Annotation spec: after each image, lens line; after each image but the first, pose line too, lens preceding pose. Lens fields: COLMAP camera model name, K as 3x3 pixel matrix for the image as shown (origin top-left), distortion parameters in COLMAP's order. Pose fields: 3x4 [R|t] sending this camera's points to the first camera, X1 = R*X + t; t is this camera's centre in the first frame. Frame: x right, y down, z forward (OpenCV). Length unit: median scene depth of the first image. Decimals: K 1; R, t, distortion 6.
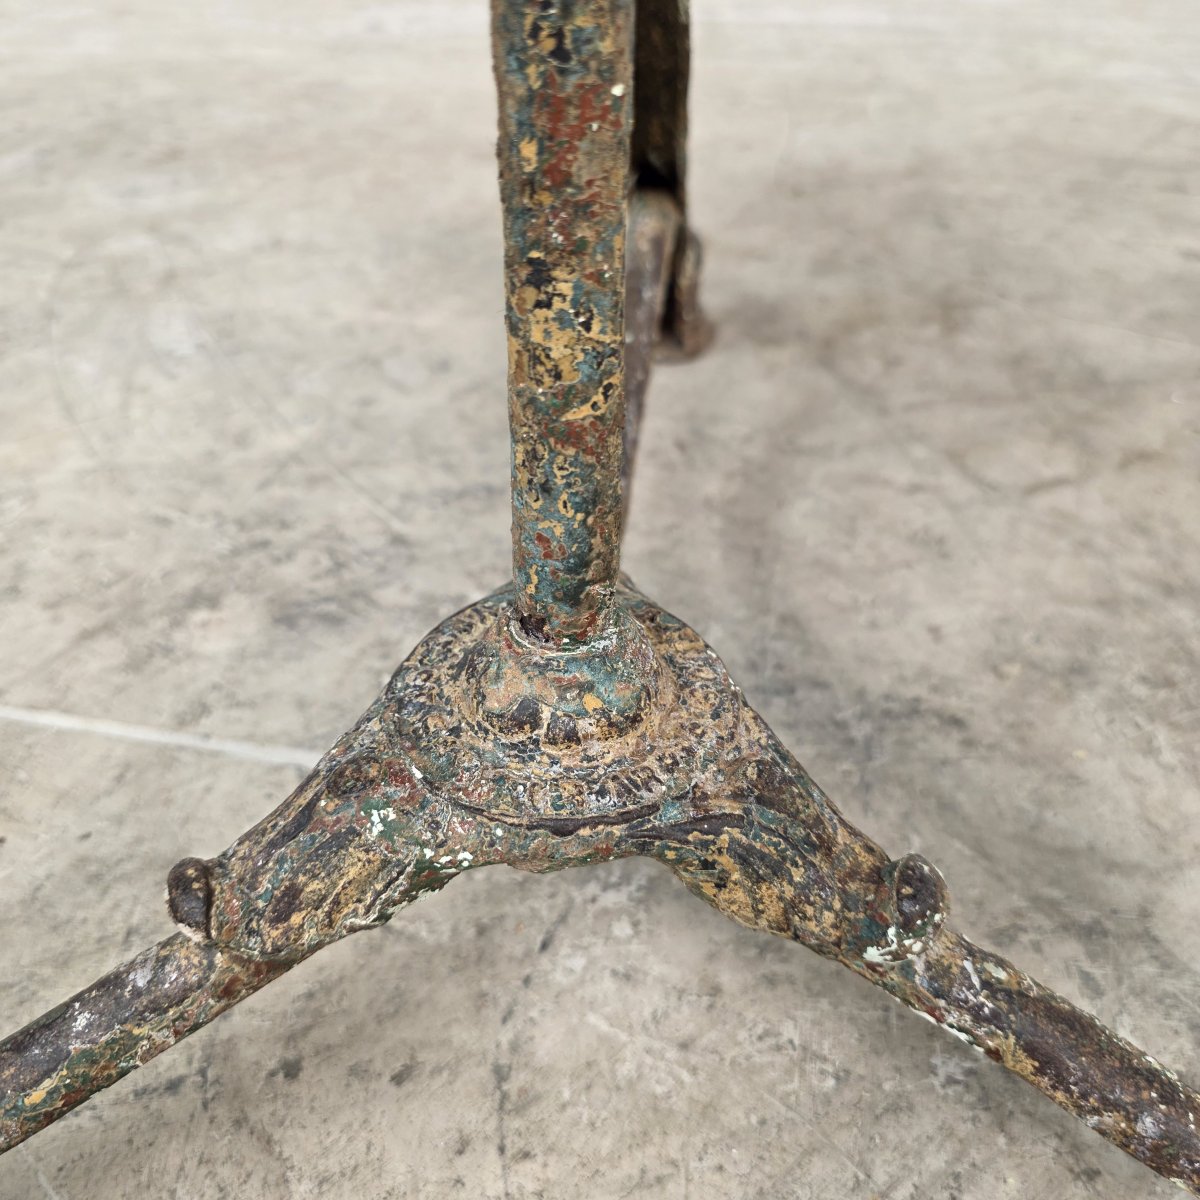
lens RADIAL K [[1148.5, 0, 600.0], [0, 1148.5, 600.0], [0, 0, 1]] dist [-0.010311, -0.015675]
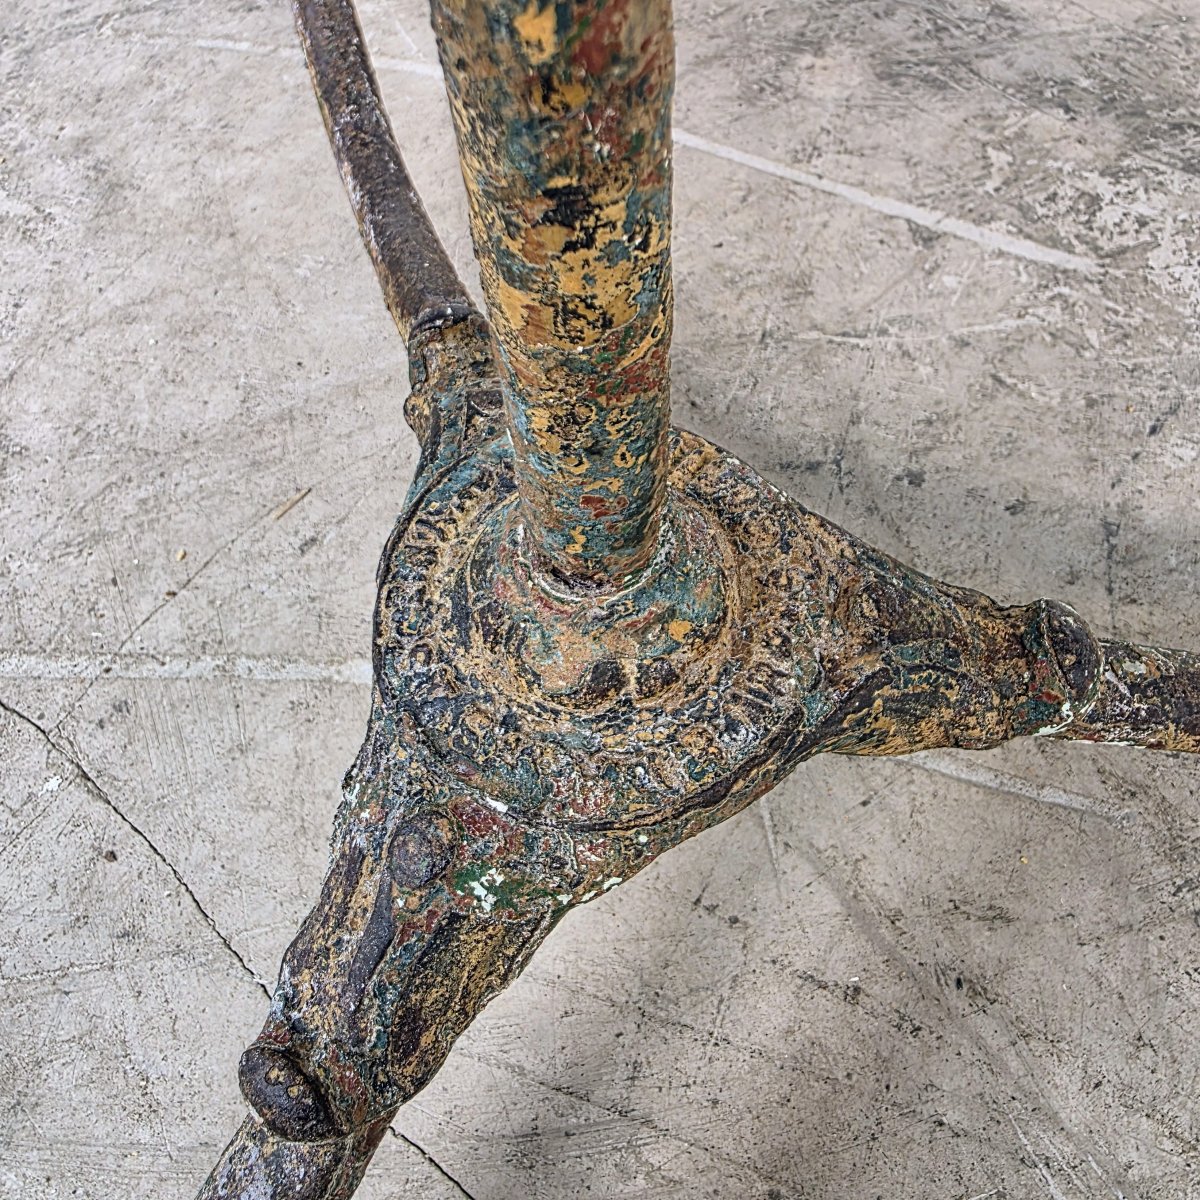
lens RADIAL K [[1134.2, 0, 599.1], [0, 1134.2, 431.9], [0, 0, 1]] dist [-0.005498, 0.012339]
pose [[0.896251, -0.394149, 0.203425, -0.154762], [0.323516, 0.894656, 0.308104, -0.273952], [-0.303434, -0.210327, 0.929349, 0.345077]]
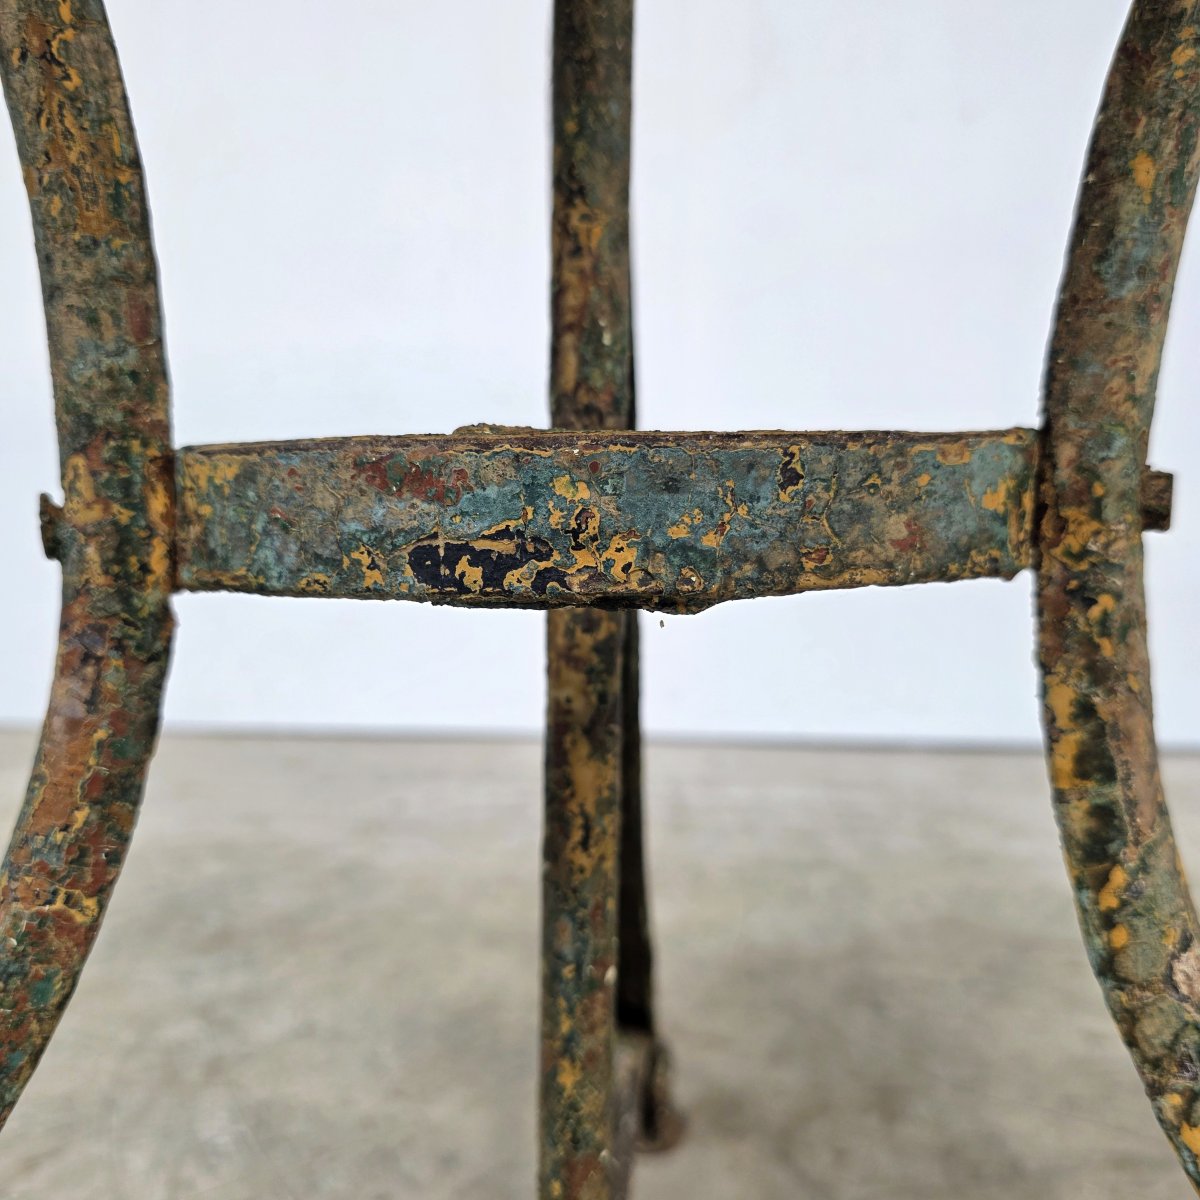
lens RADIAL K [[1148.5, 0, 600.0], [0, 1148.5, 600.0], [0, 0, 1]] dist [-0.010311, -0.015675]
pose [[0.999889, 0.006233, 0.013549, -0.016292], [0.002257, 0.834764, -0.550603, -0.118569], [-0.014742, 0.550573, 0.834657, -0.743426]]
